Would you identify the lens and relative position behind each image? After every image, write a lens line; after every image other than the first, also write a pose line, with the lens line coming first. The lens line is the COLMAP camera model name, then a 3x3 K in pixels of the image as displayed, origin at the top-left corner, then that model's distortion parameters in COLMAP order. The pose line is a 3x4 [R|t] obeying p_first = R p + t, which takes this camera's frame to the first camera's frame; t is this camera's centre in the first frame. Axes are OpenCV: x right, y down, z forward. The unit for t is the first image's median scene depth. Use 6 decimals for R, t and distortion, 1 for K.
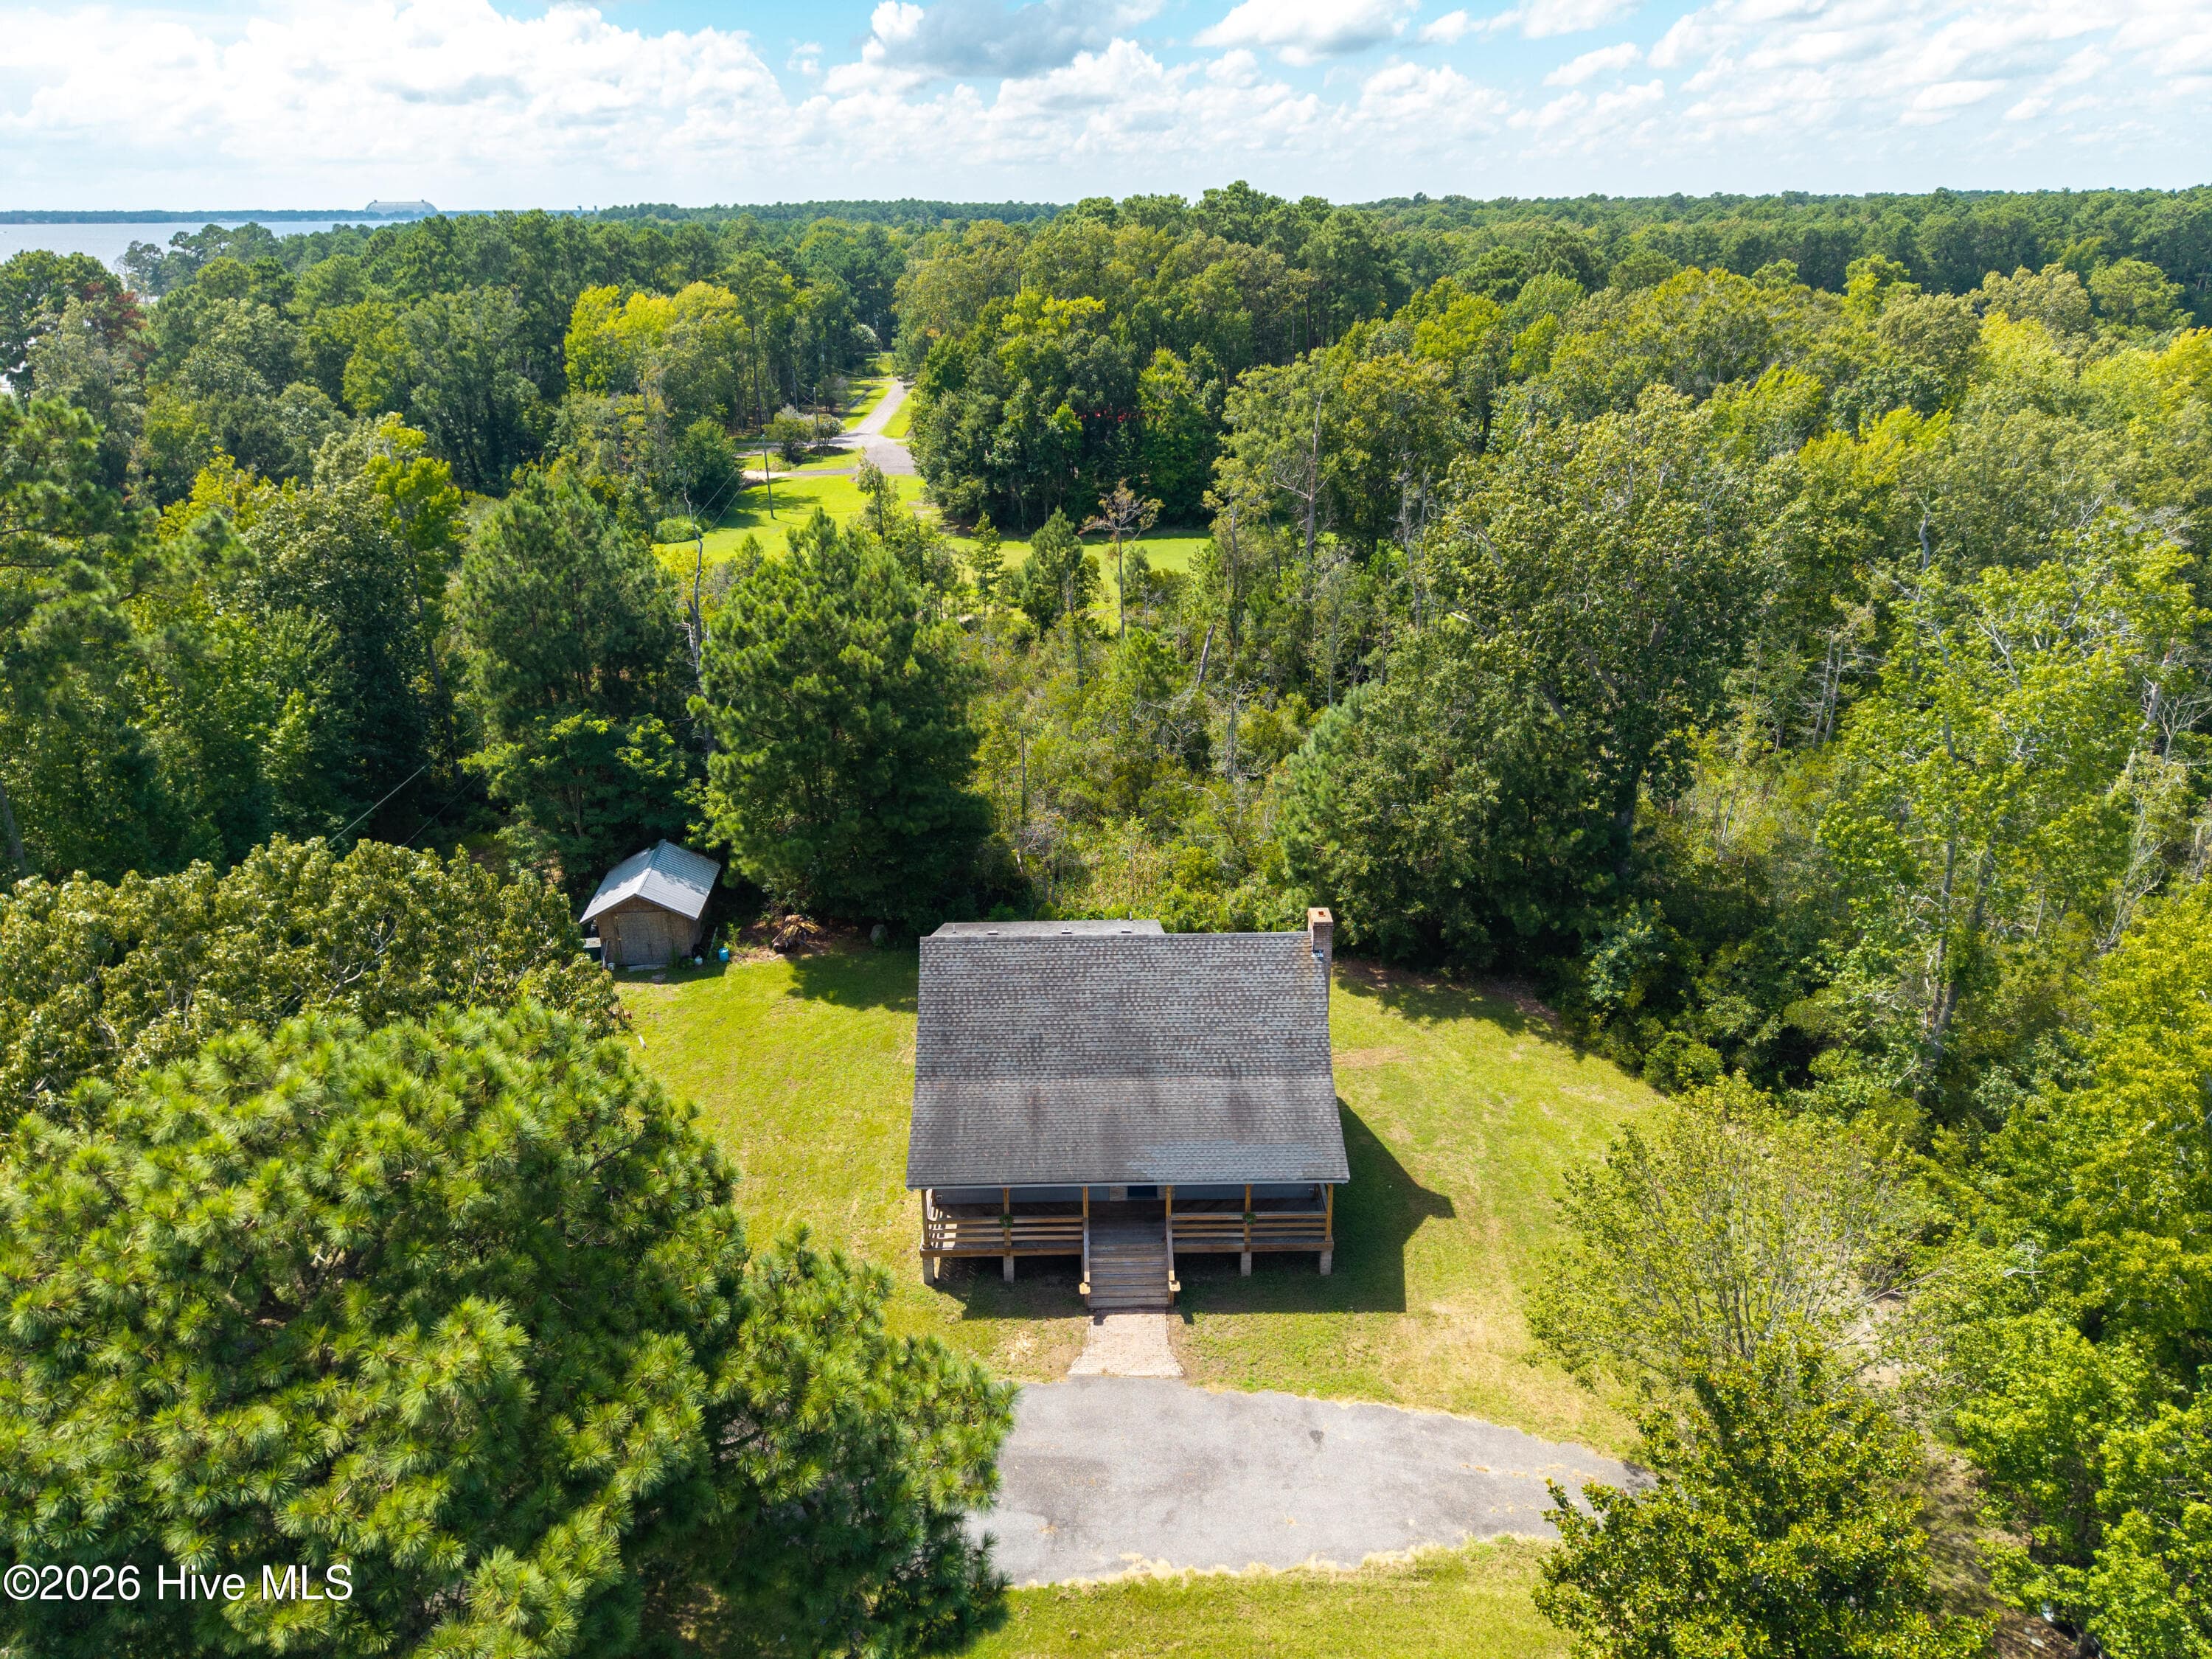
lens RADIAL K [[1456.0, 0, 1113.9], [0, 1456.0, 832.5], [0, 0, 1]] dist [0.038068, -0.128962]
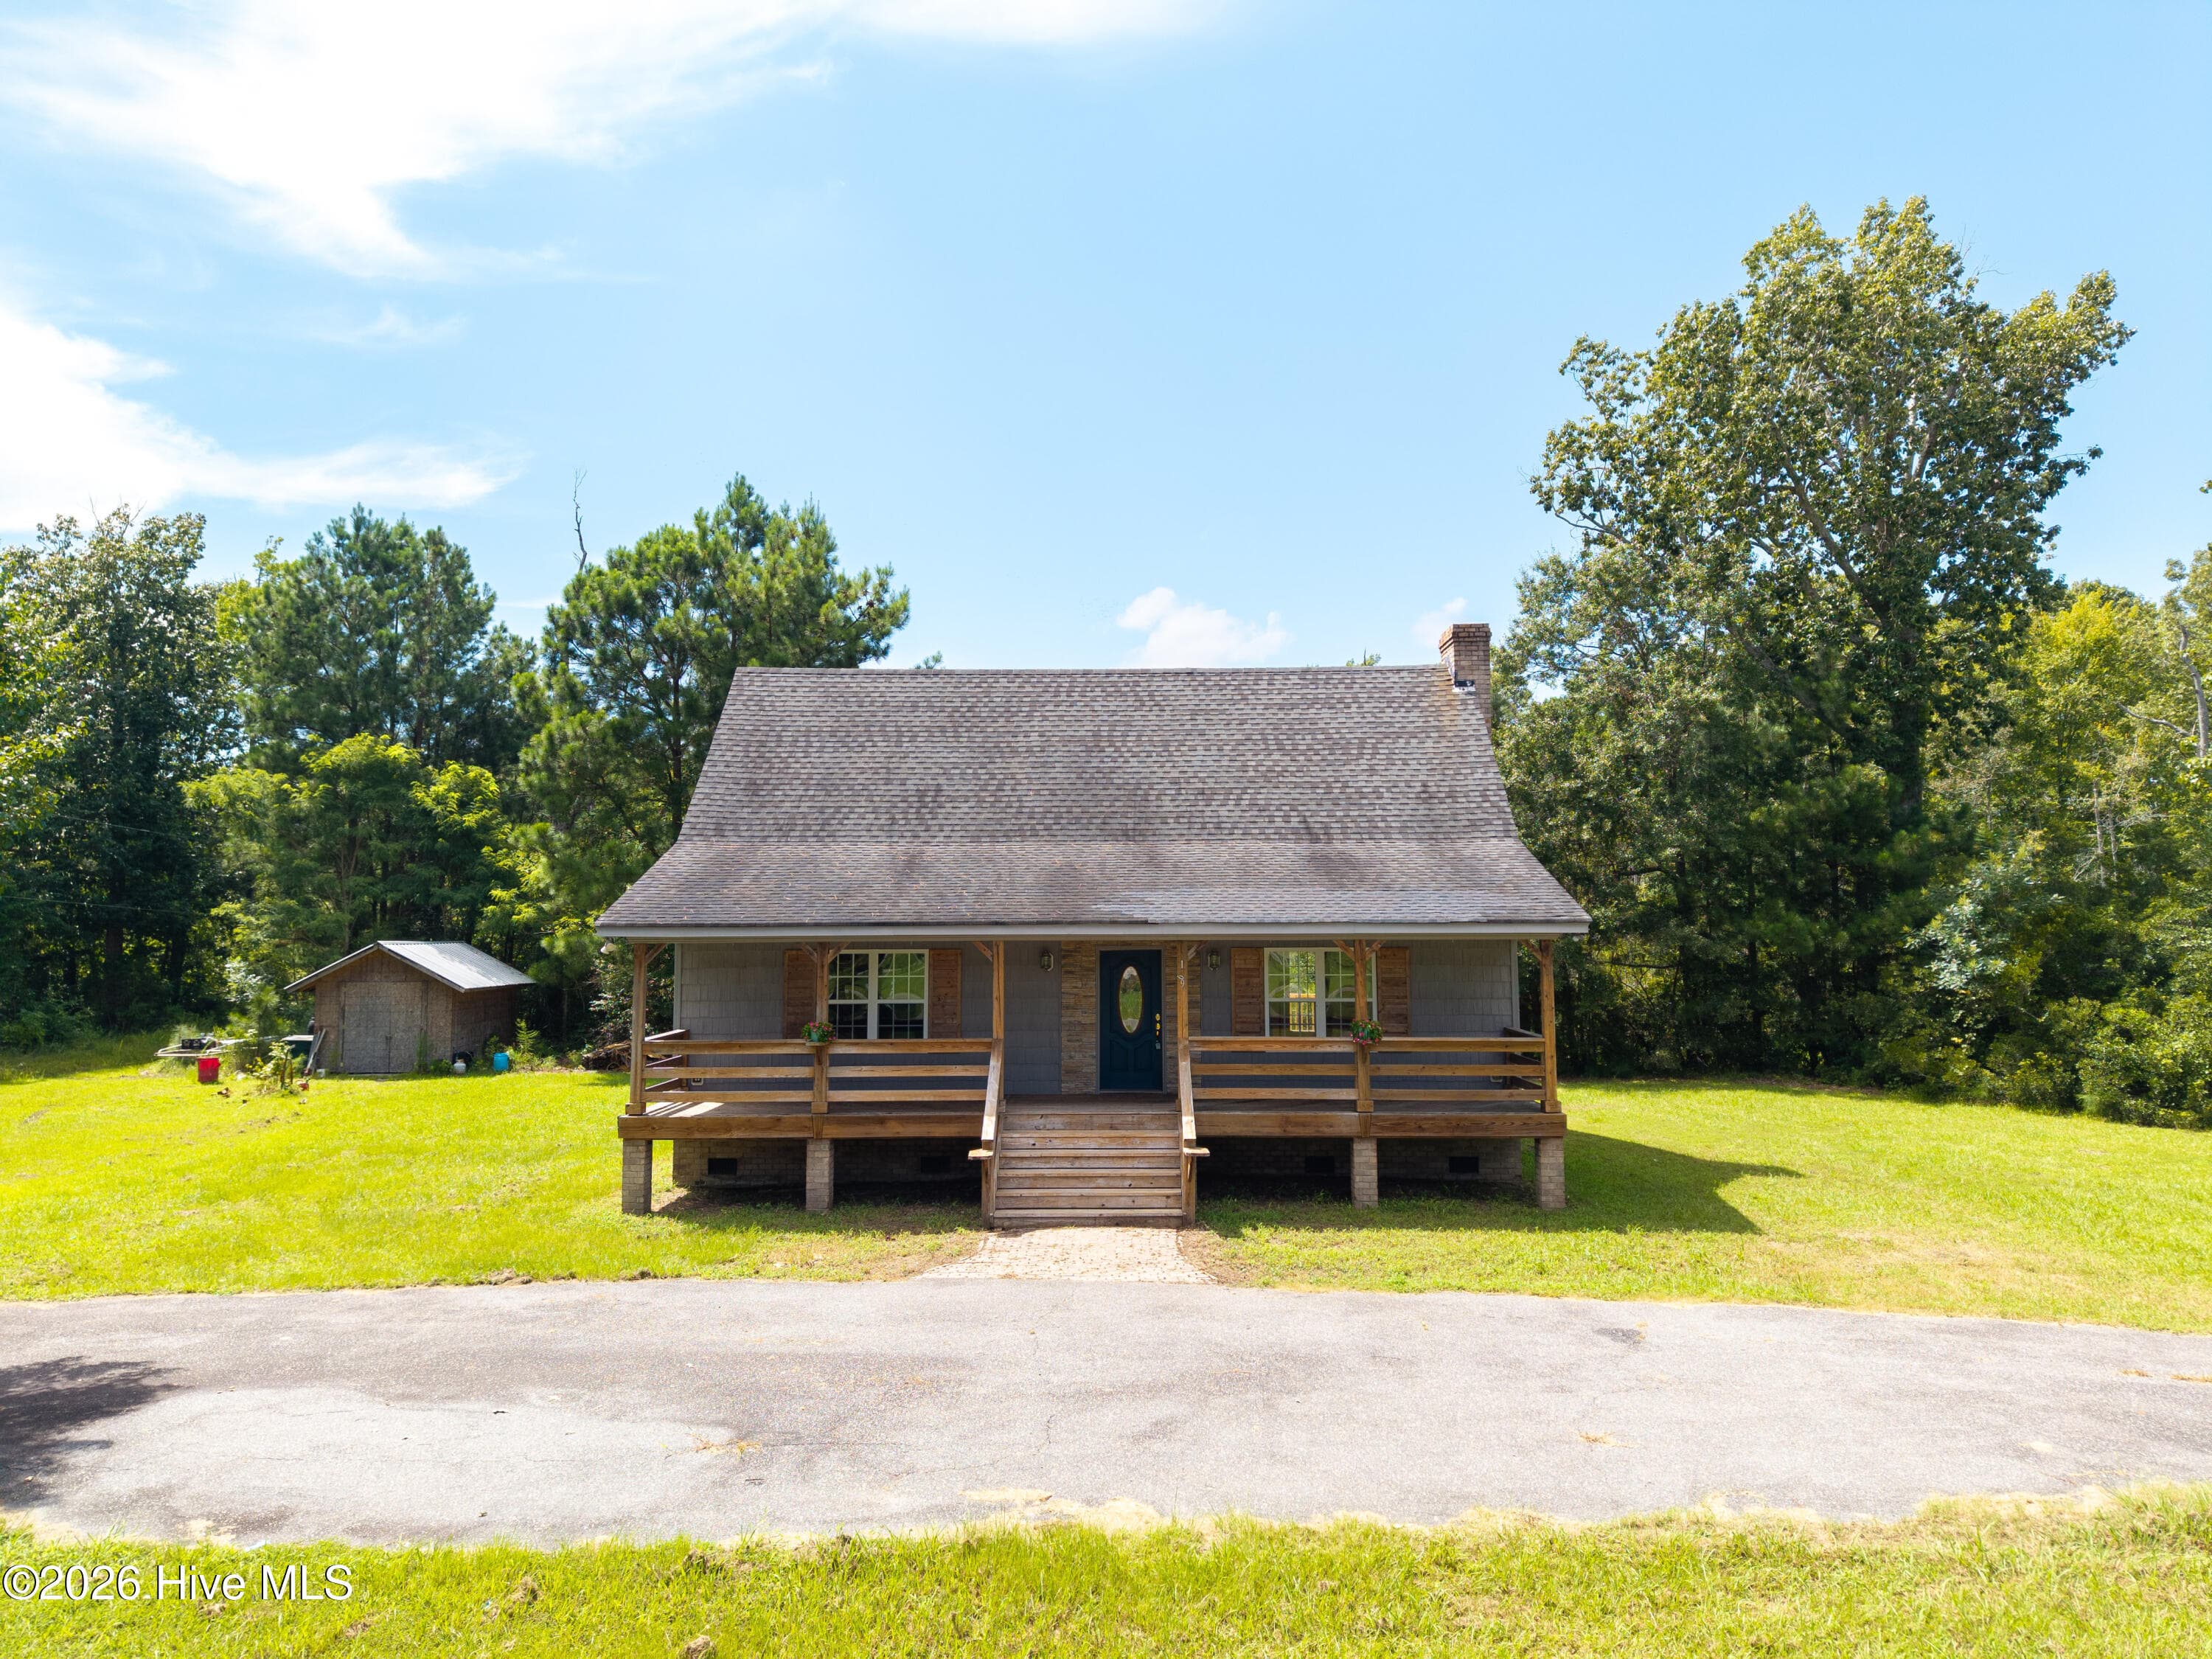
lens RADIAL K [[1475.3, 0, 1108.2], [0, 1475.3, 825.7], [0, 0, 1]] dist [0.007836, -0.001984]
pose [[0.999203, -0.002881, -0.039820, 0.032666], [-0.015746, 0.888103, -0.459375, 0.412299], [0.036688, 0.459636, 0.887349, 0.570423]]
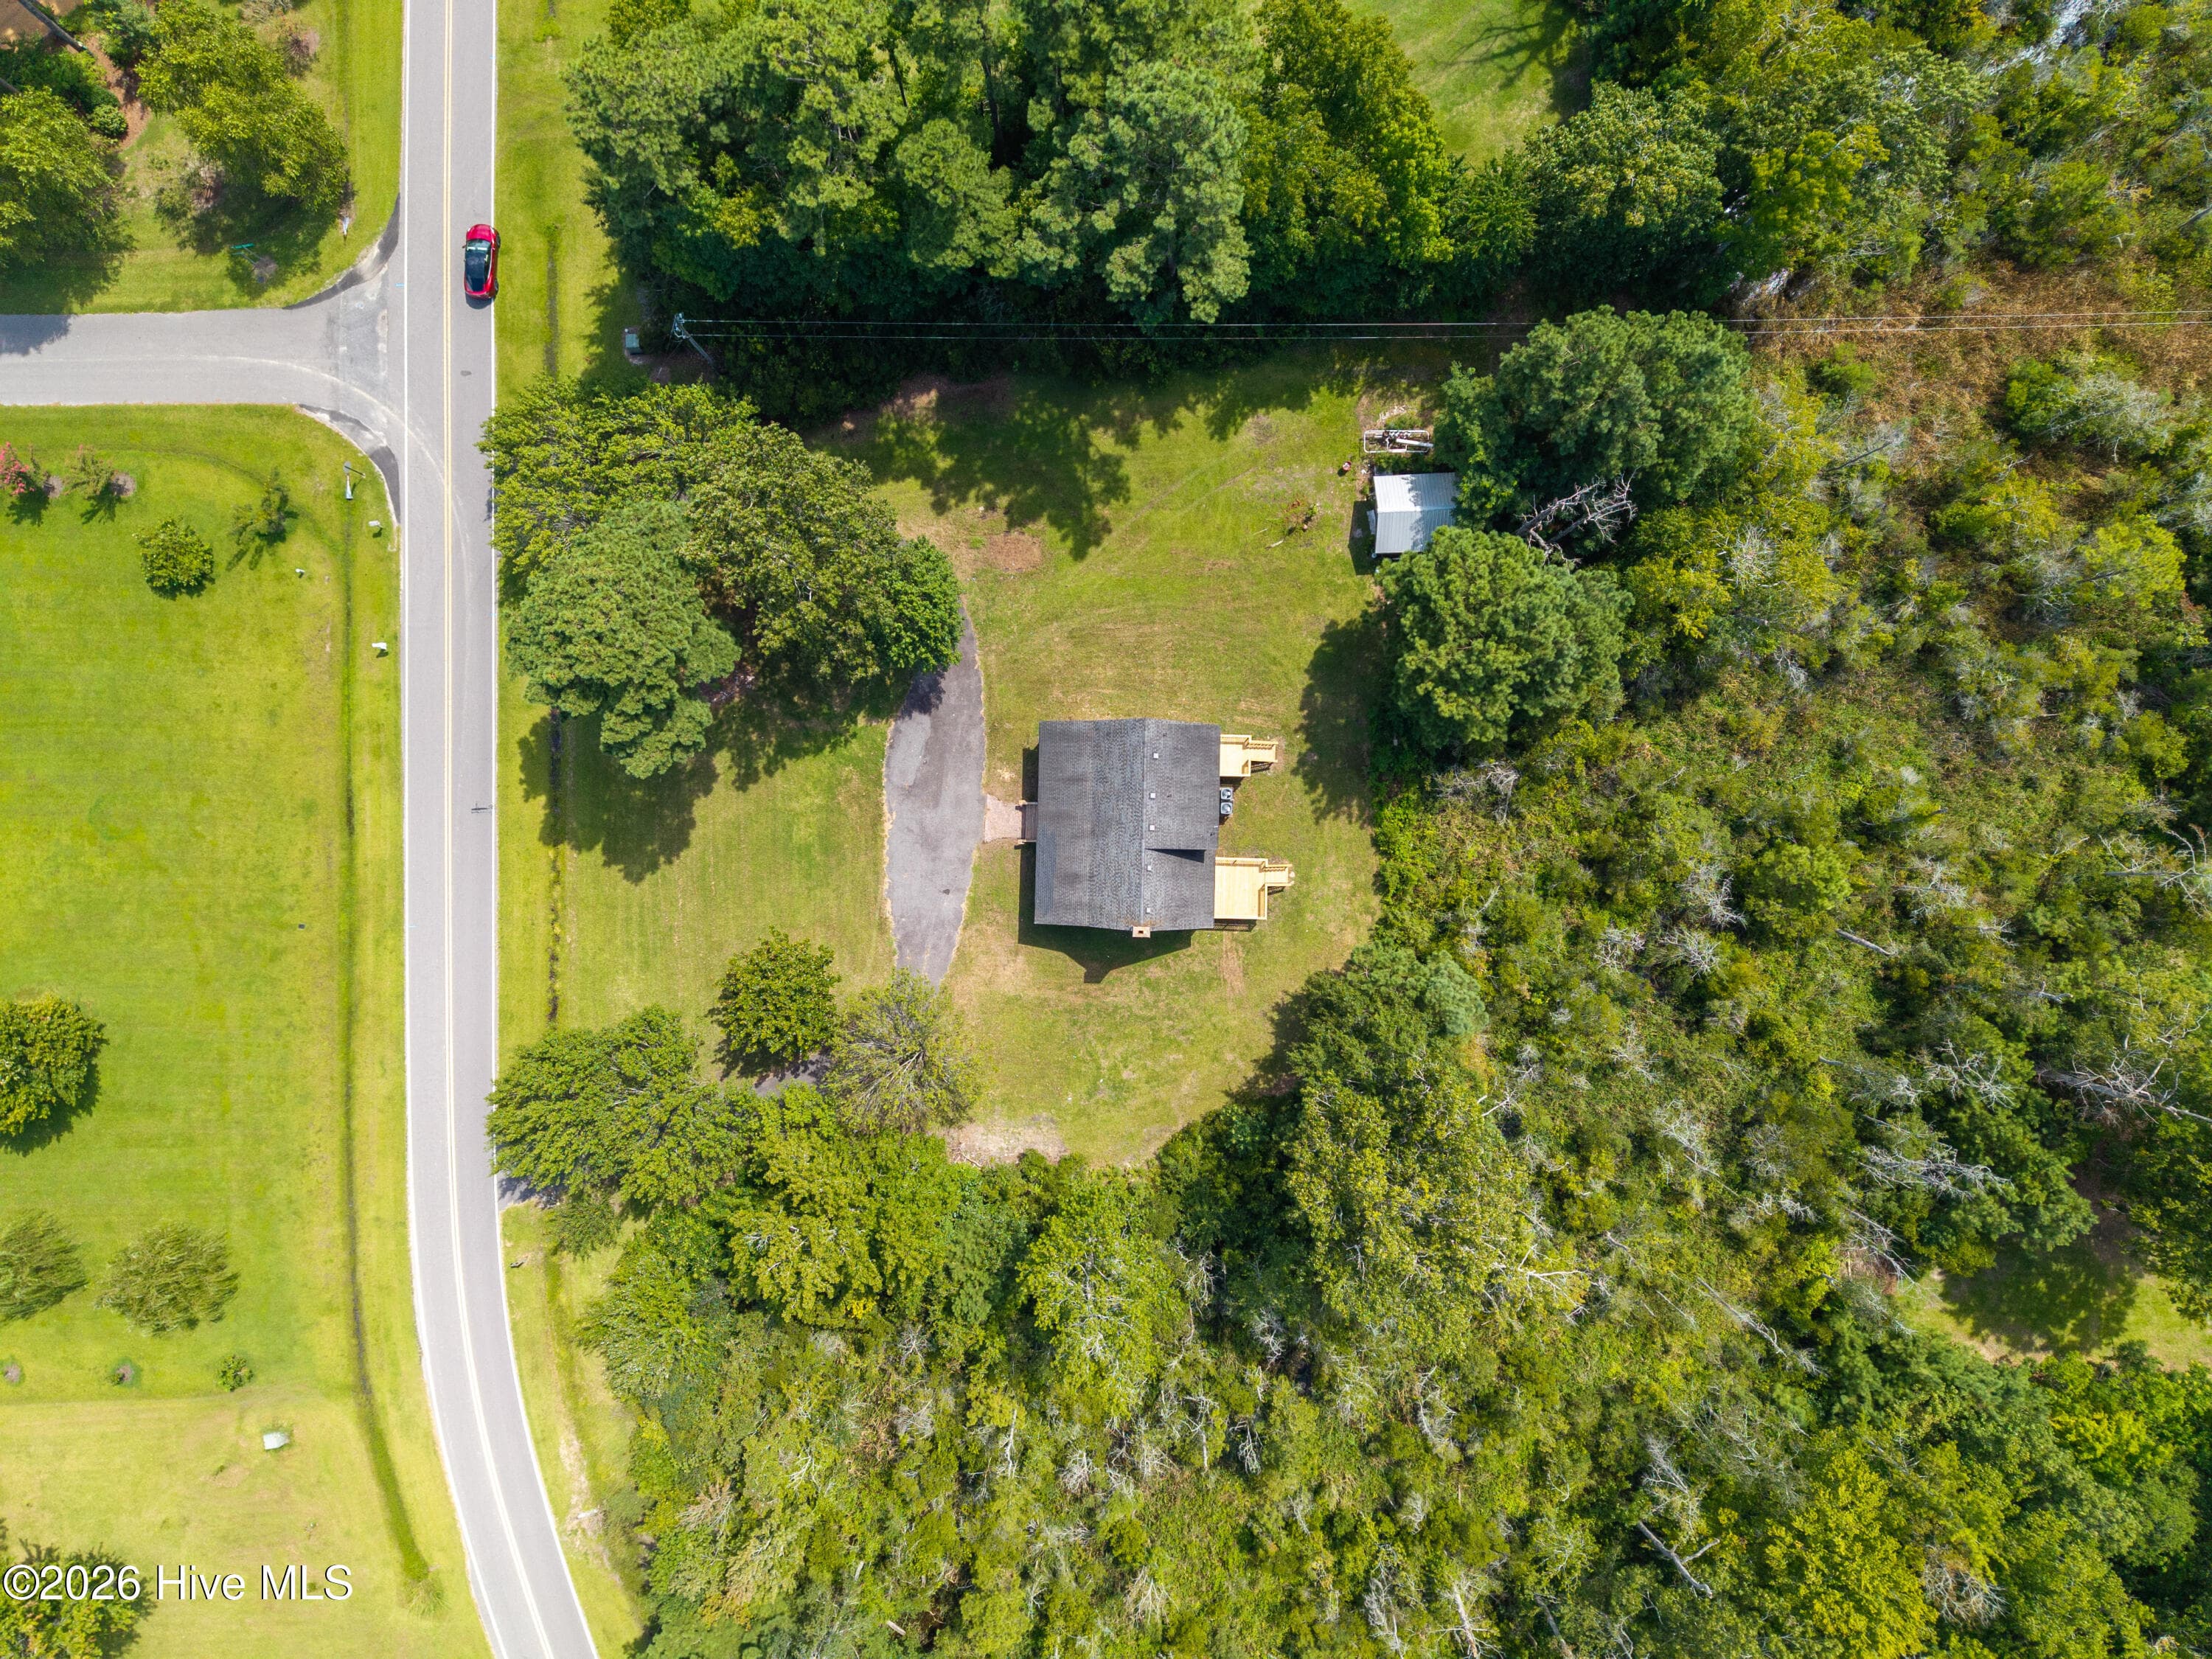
lens RADIAL K [[1468.0, 0, 1110.0], [0, 1468.0, 830.6], [0, 0, 1]] dist [0.037248, -0.041103]
pose [[-0.042598, 0.998987, 0.014478, -0.014158], [-0.374429, -0.029398, 0.926790, -1.807837], [0.926277, 0.034058, 0.375302, 0.266049]]
